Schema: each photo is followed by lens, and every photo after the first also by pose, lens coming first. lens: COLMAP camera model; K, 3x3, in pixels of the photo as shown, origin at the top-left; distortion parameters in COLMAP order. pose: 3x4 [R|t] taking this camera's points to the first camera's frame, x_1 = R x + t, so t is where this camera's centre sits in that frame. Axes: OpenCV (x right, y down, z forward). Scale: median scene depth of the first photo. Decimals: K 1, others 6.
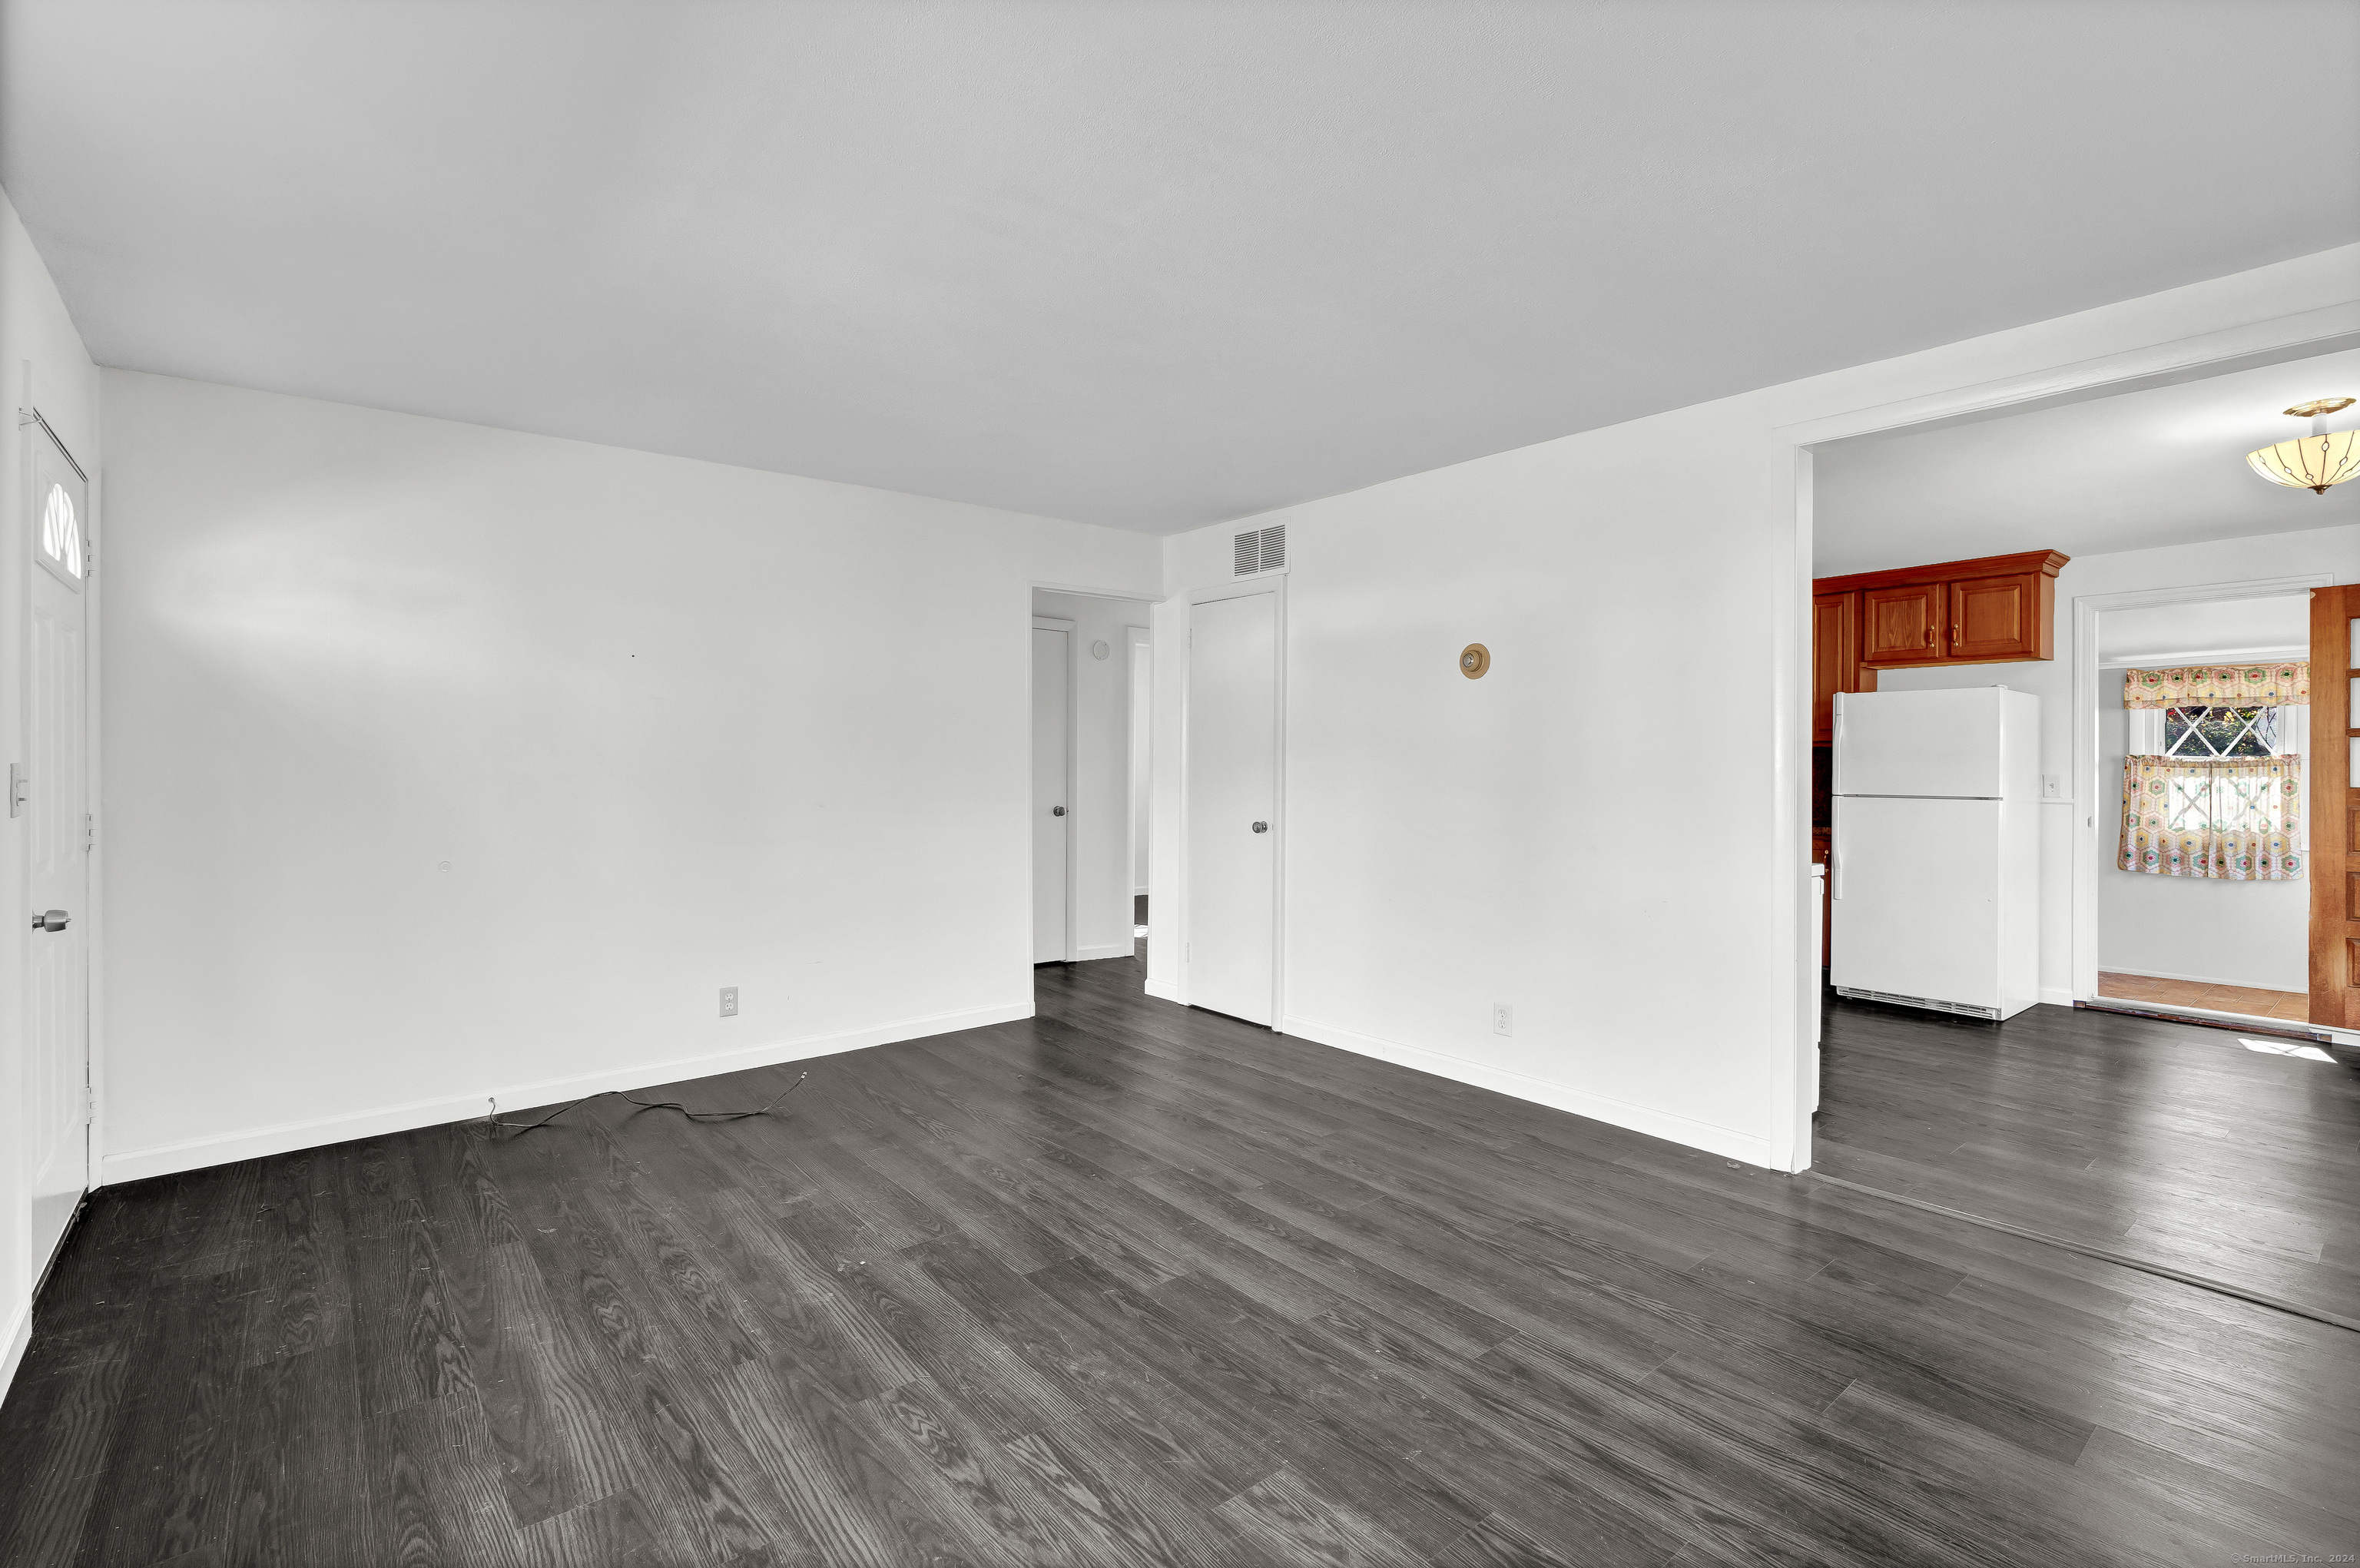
lens RADIAL K [[1091.1, 0, 1179.6], [0, 1091.1, 767.8], [0, 0, 1]] dist [-0.000487, -0.001306]
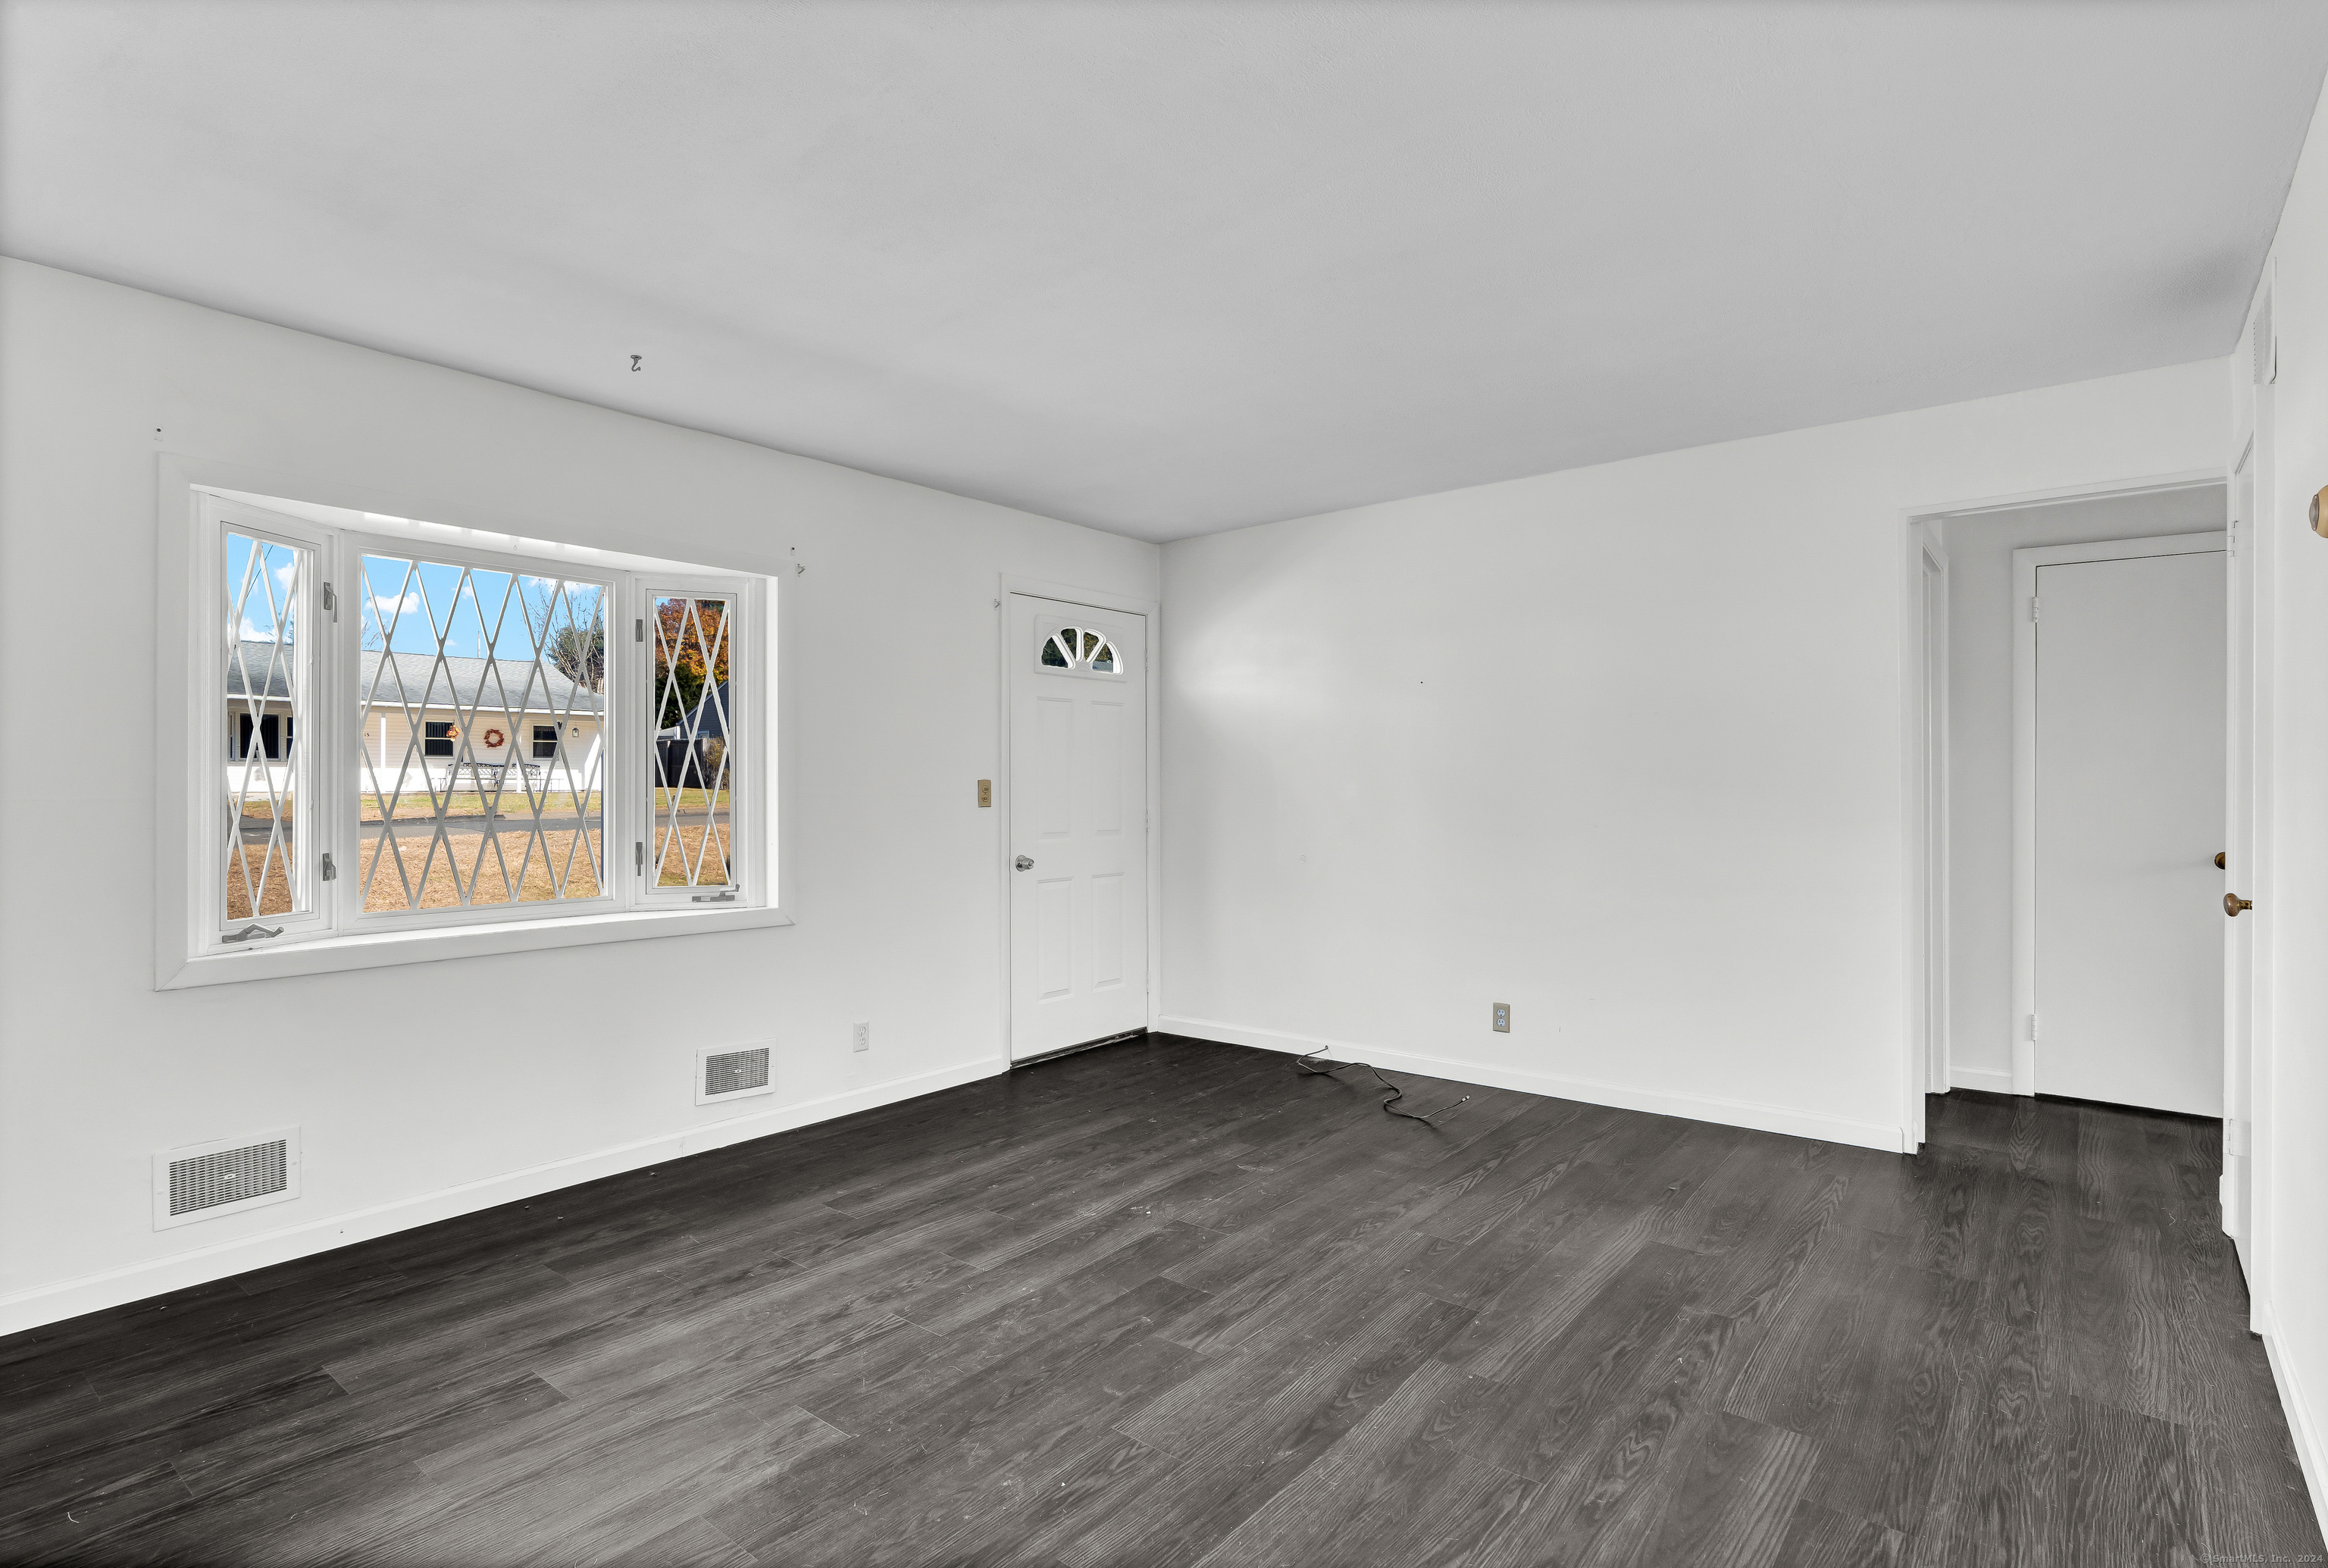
lens RADIAL K [[1142.0, 0, 1162.3], [0, 1142.0, 785.0], [0, 0, 1]] dist [-0.003378, 0.000164]
pose [[0.201102, 0.001160, -0.979570, 0.430958], [-0.000600, 0.999999, 0.001061, -0.002026], [0.979570, 0.000375, 0.201103, 0.365989]]
